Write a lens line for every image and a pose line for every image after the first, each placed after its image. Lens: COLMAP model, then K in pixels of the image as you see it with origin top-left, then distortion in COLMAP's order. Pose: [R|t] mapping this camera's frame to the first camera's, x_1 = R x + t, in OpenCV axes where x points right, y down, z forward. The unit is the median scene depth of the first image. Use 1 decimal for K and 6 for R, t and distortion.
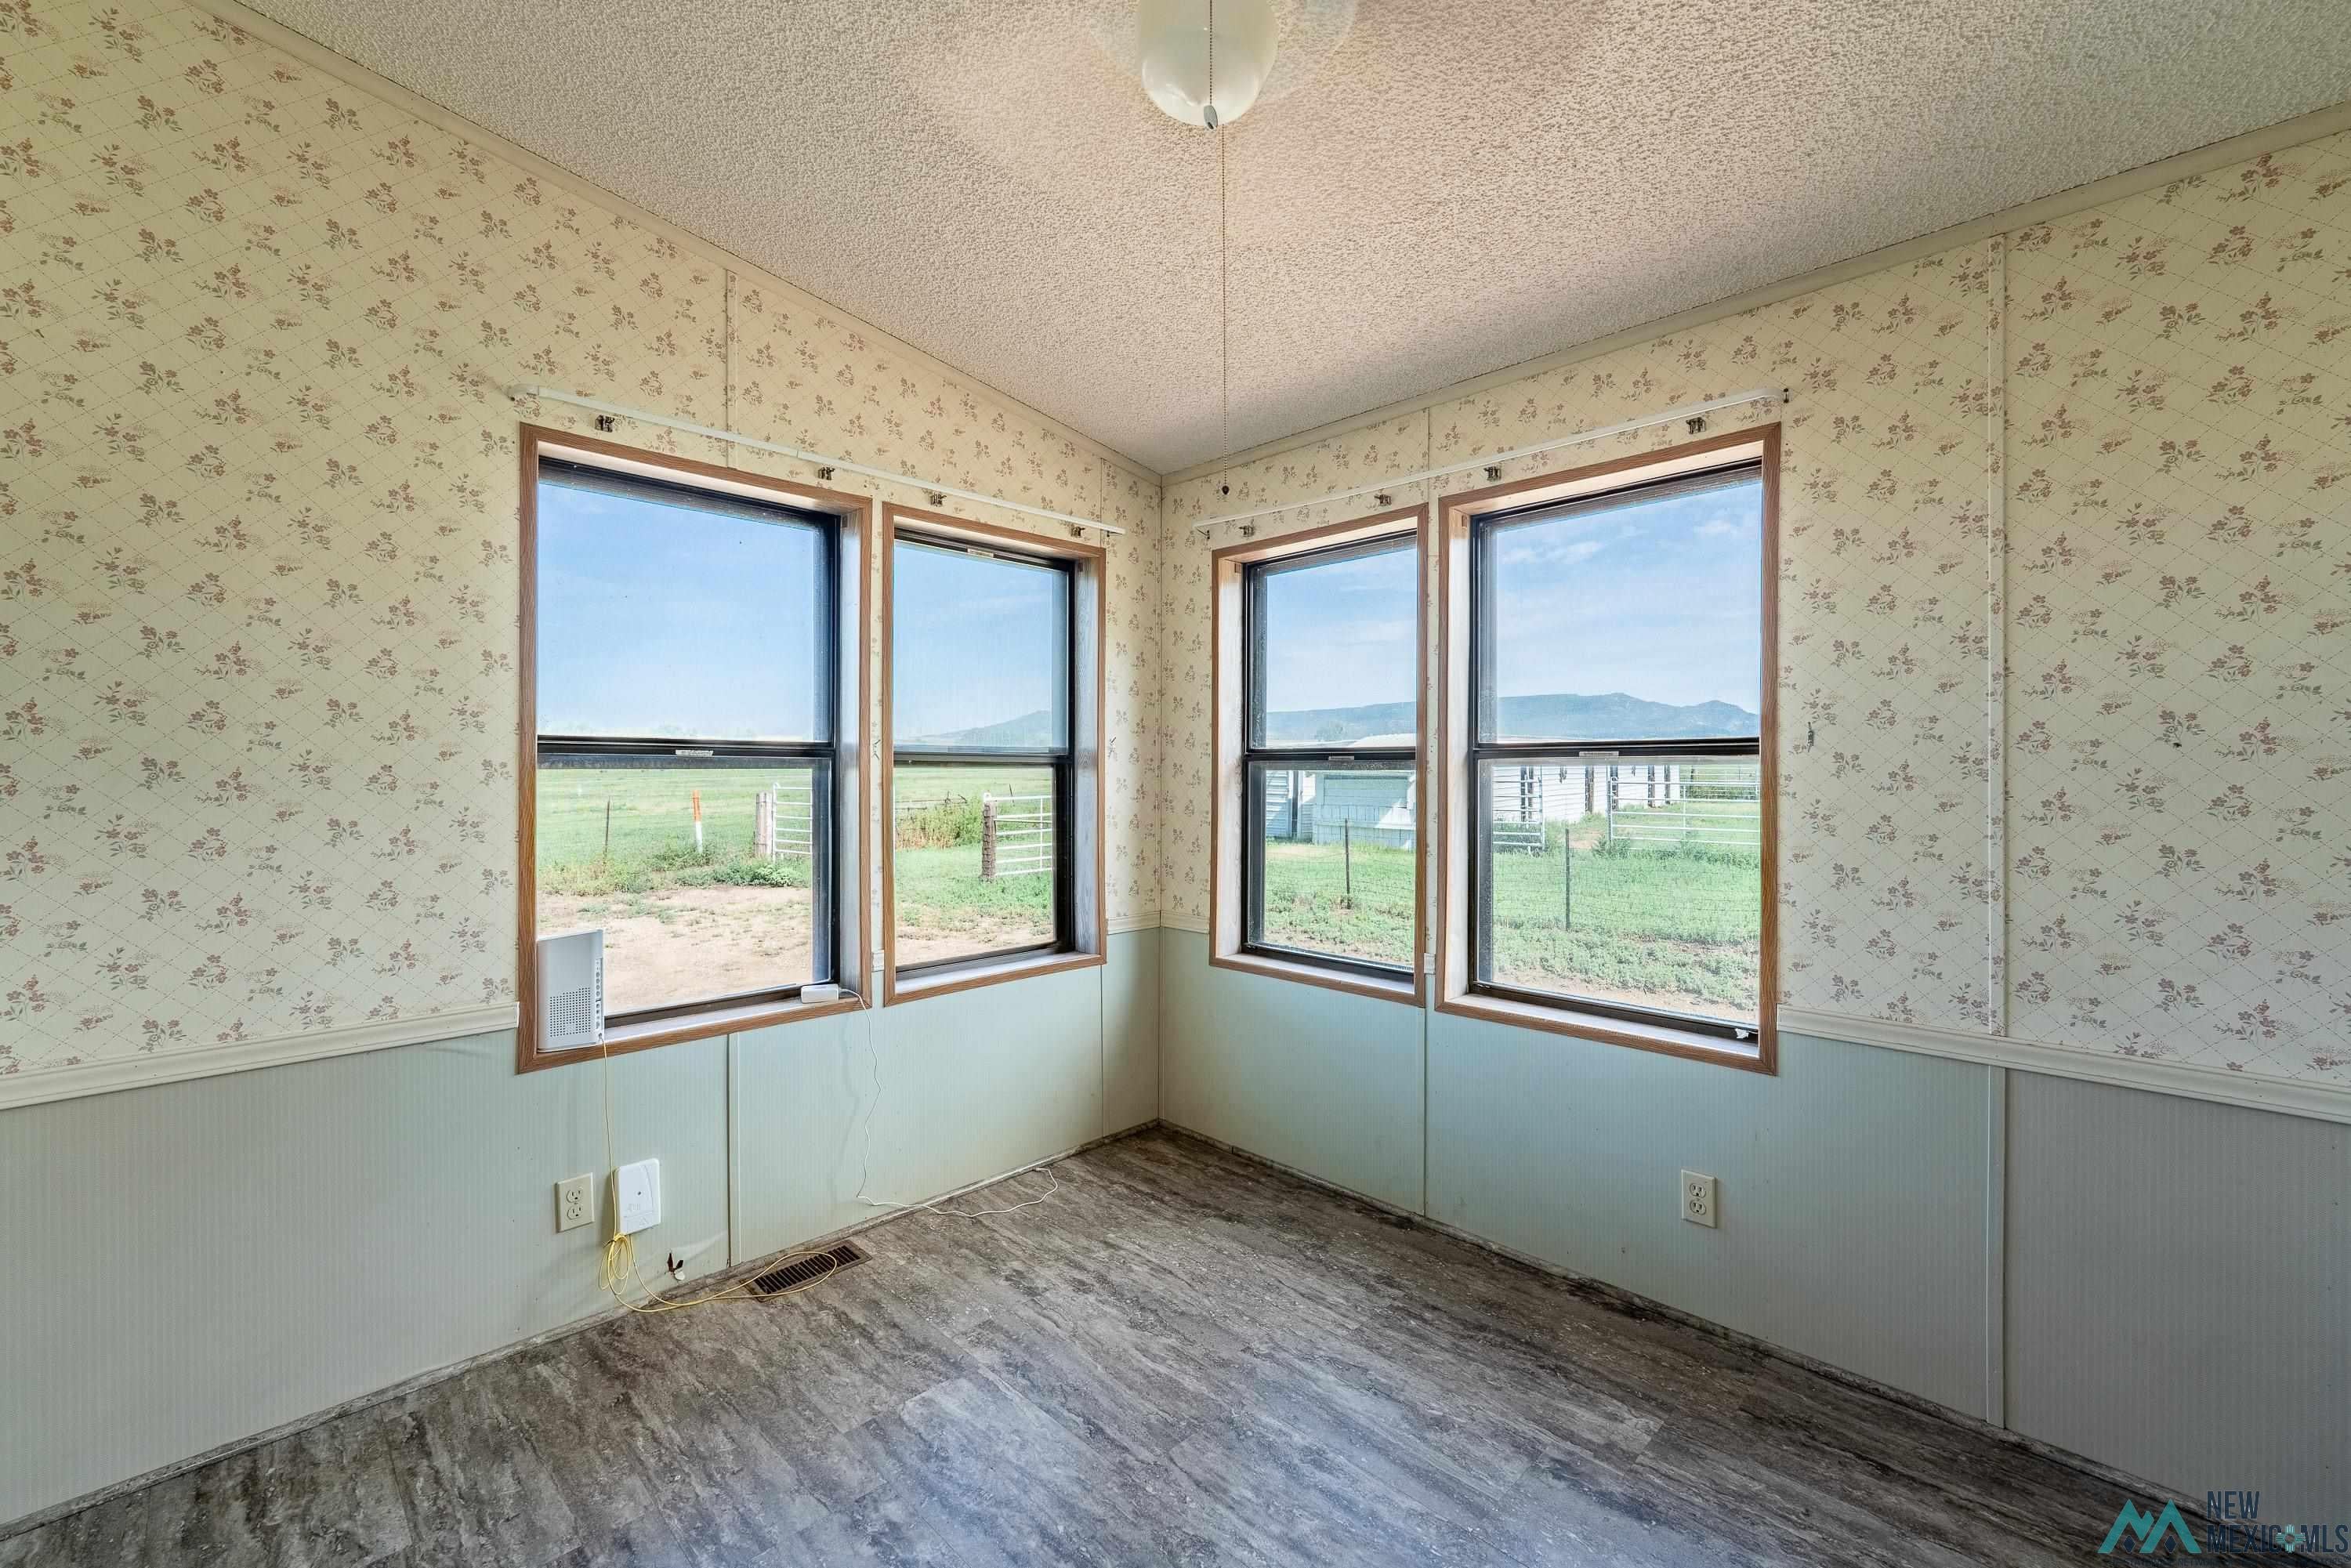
lens RADIAL K [[954.0, 0, 1173.3], [0, 954.0, 776.1], [0, 0, 1]] dist [-0.000136, -0.000116]
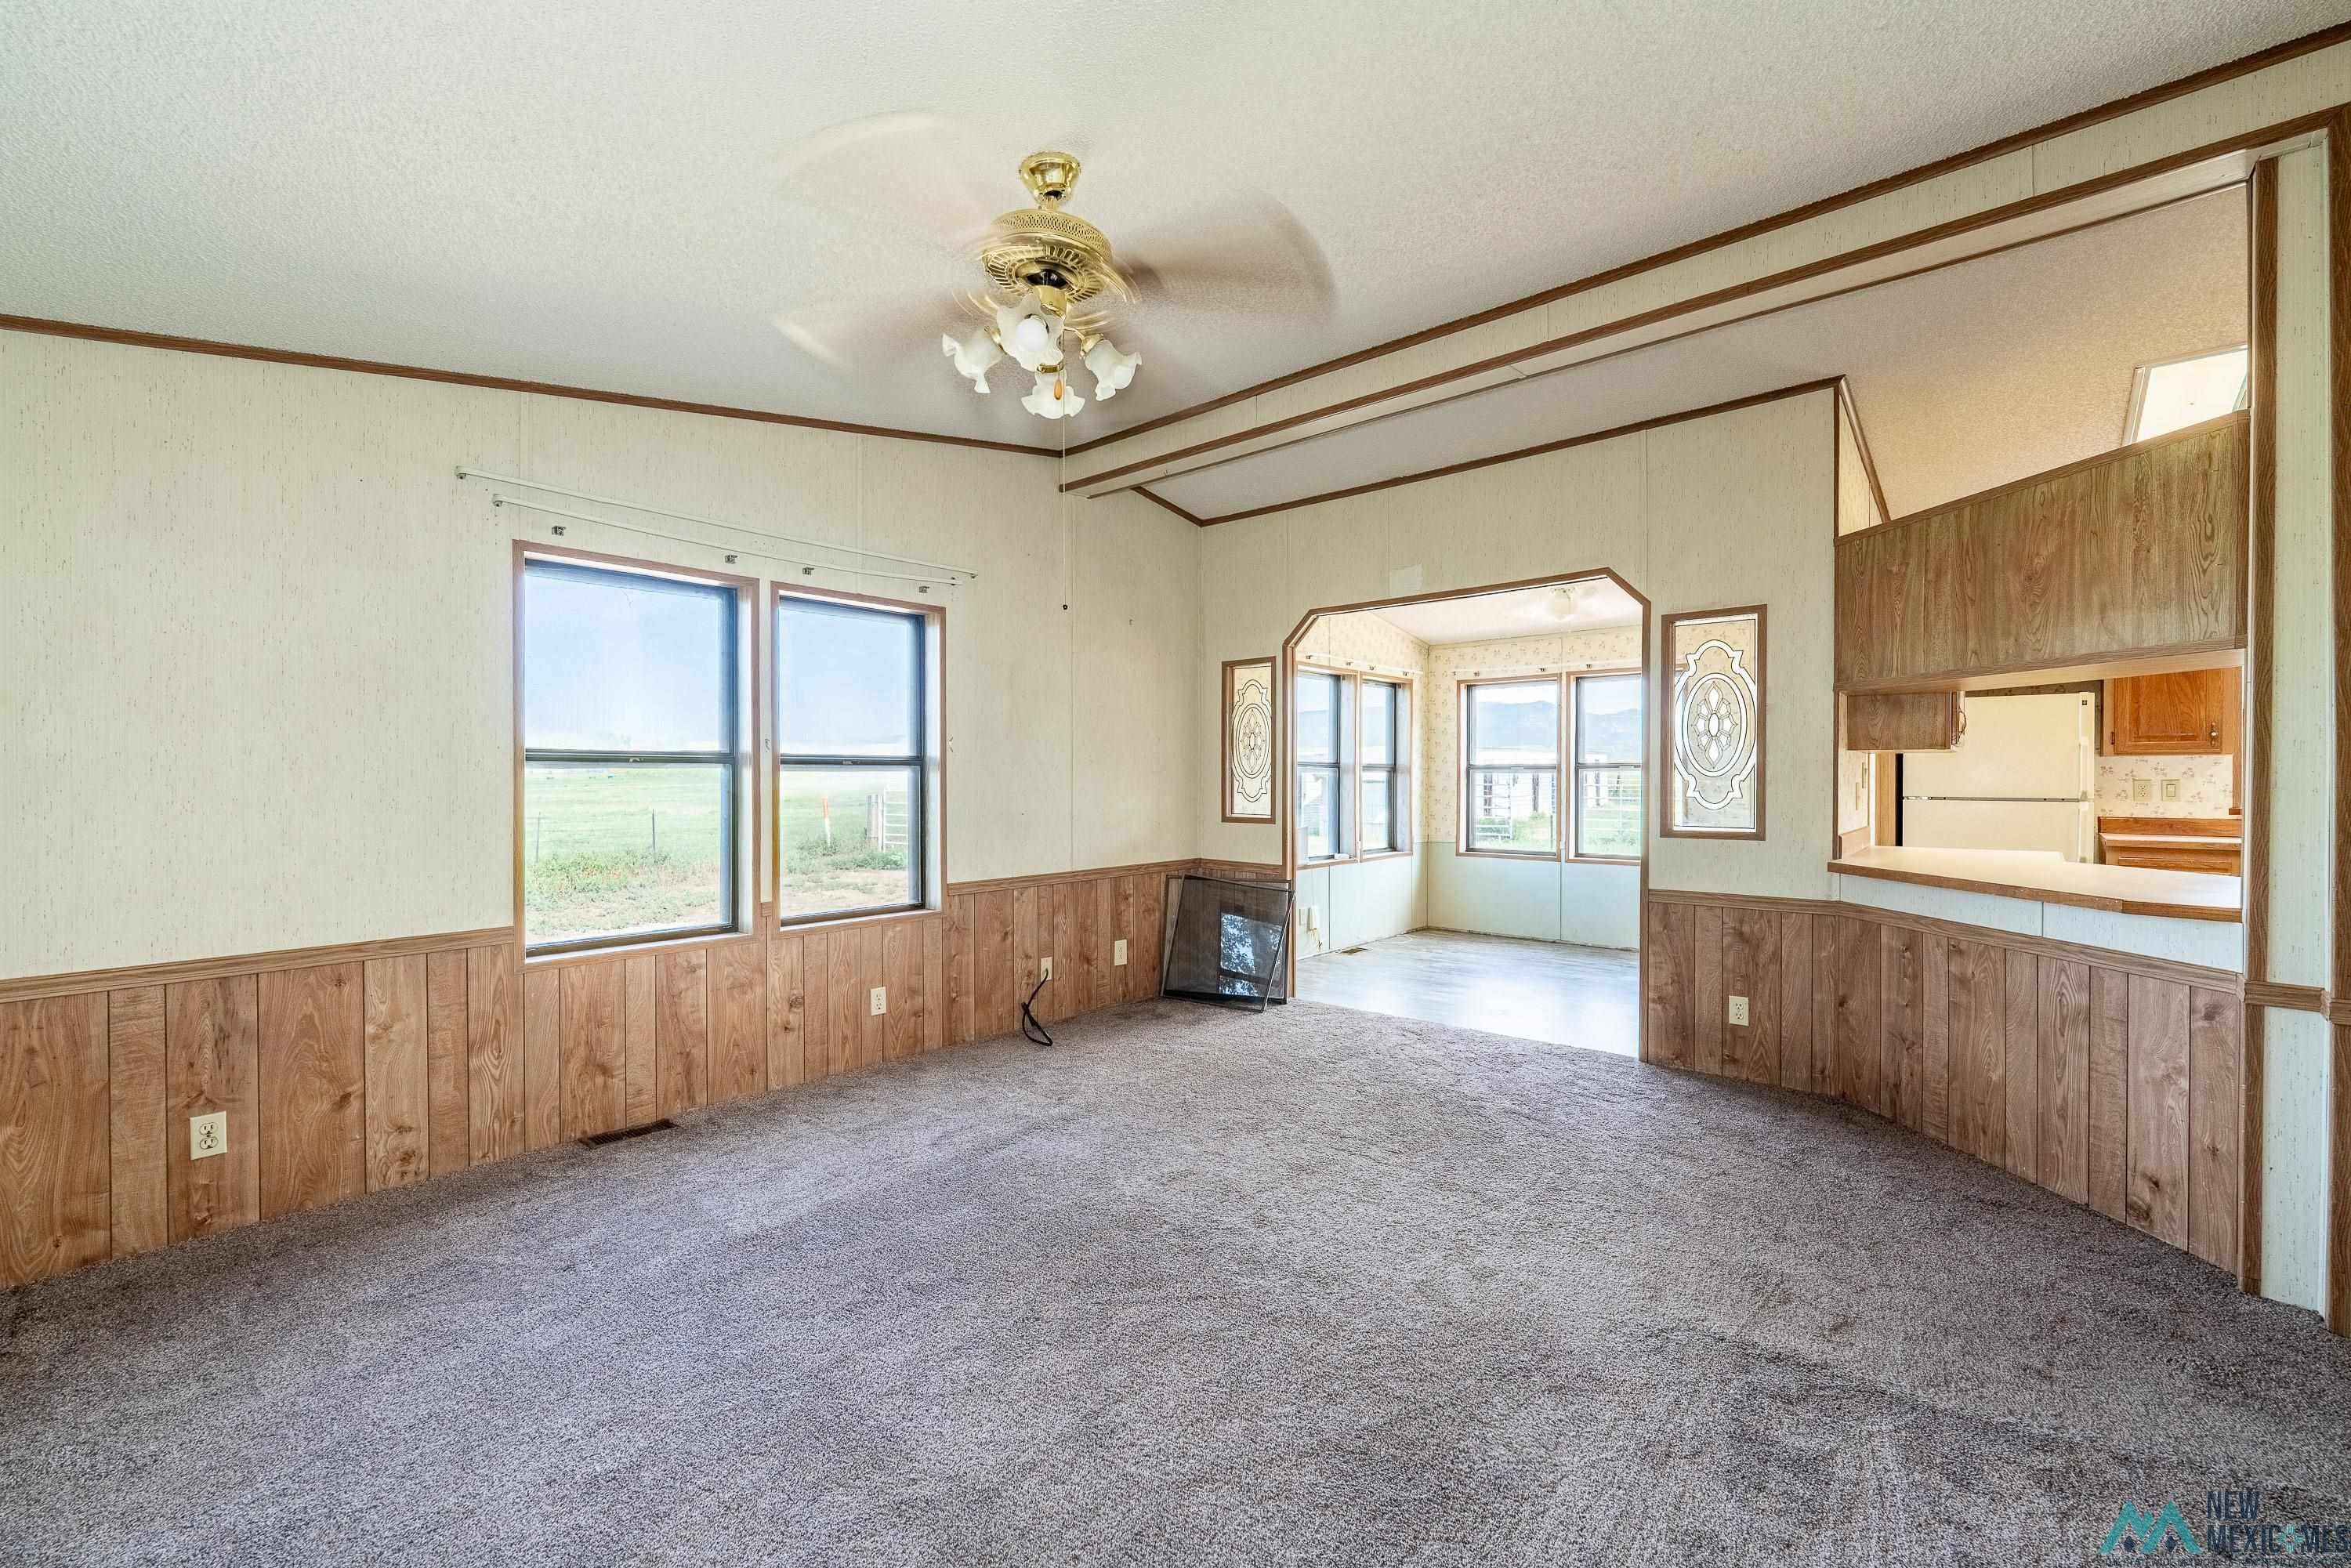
lens RADIAL K [[984.5, 0, 1150.4], [0, 984.5, 783.5], [0, 0, 1]] dist [-0.000541, -0.000201]
pose [[0.998064, -0.002367, 0.062142, -1.046640], [0.002356, 0.999997, 0.000254, 0.020062], [-0.062143, -0.000107, 0.998067, -1.668572]]
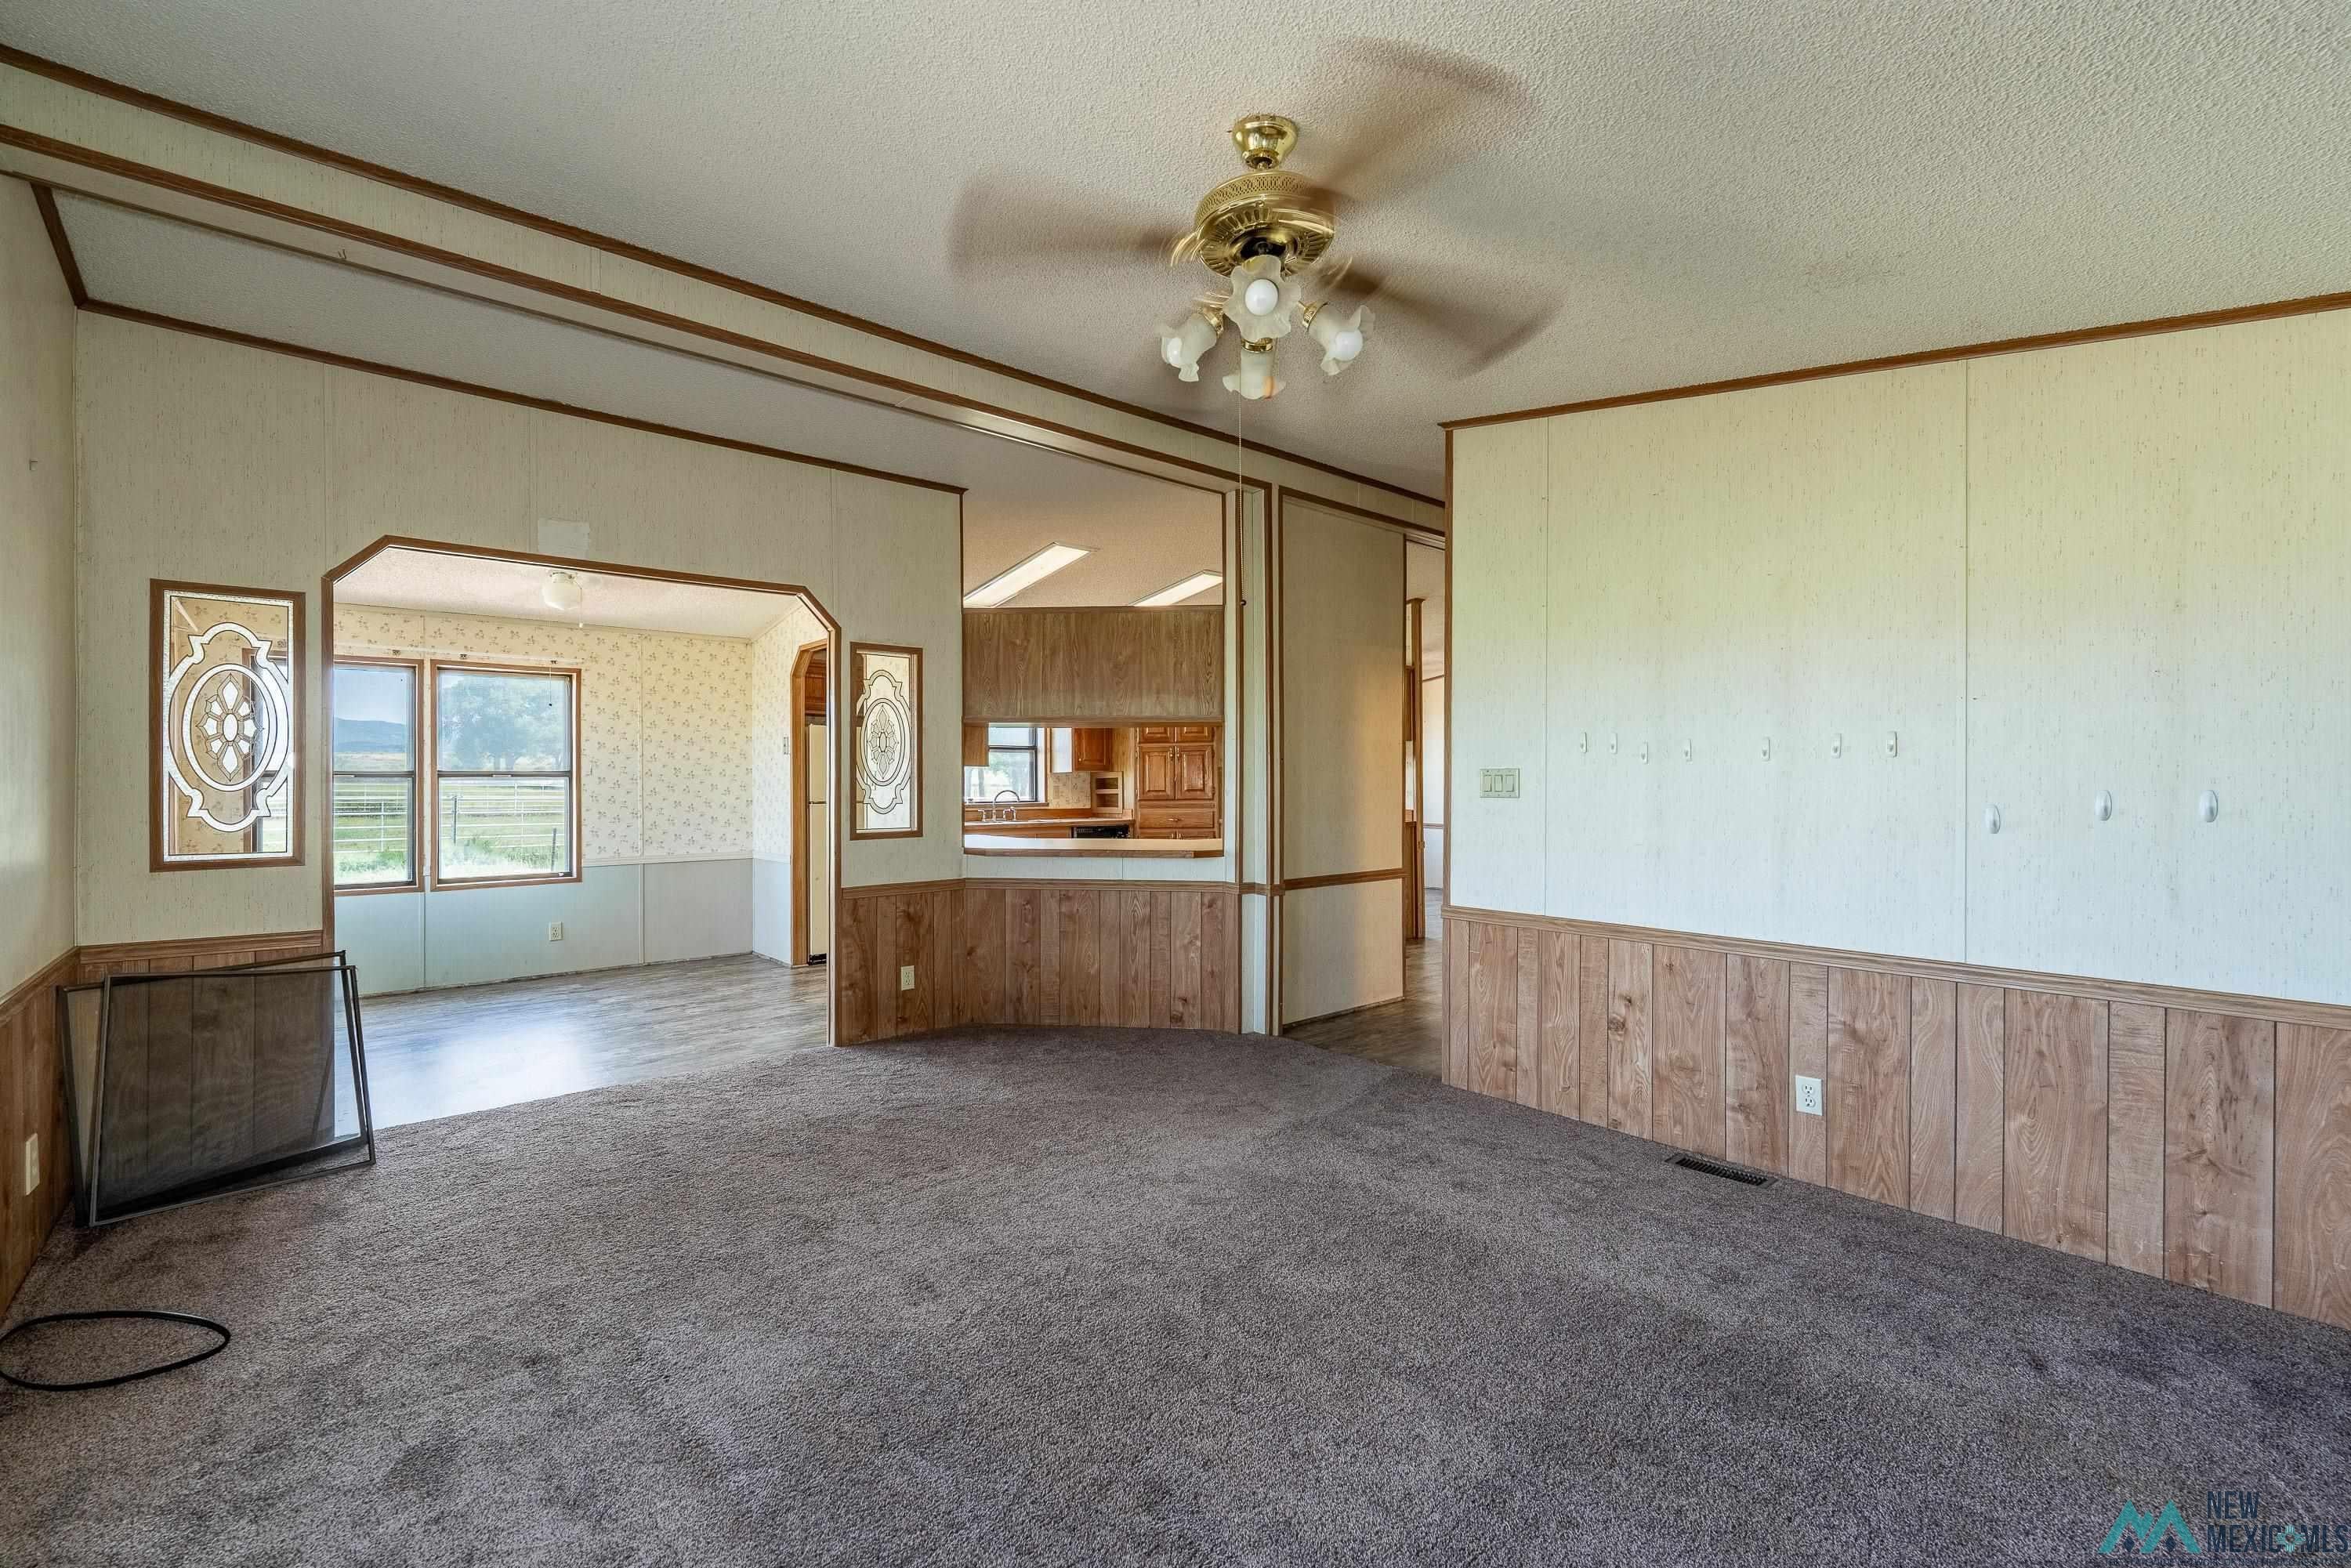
lens RADIAL K [[984.5, 0, 1150.4], [0, 984.5, 783.5], [0, 0, 1]] dist [-0.000541, -0.000201]
pose [[0.064589, -0.000273, 0.997912, -1.854623], [0.010042, 0.999950, -0.000376, 0.013510], [-0.997861, 0.010046, 0.064589, -0.793428]]
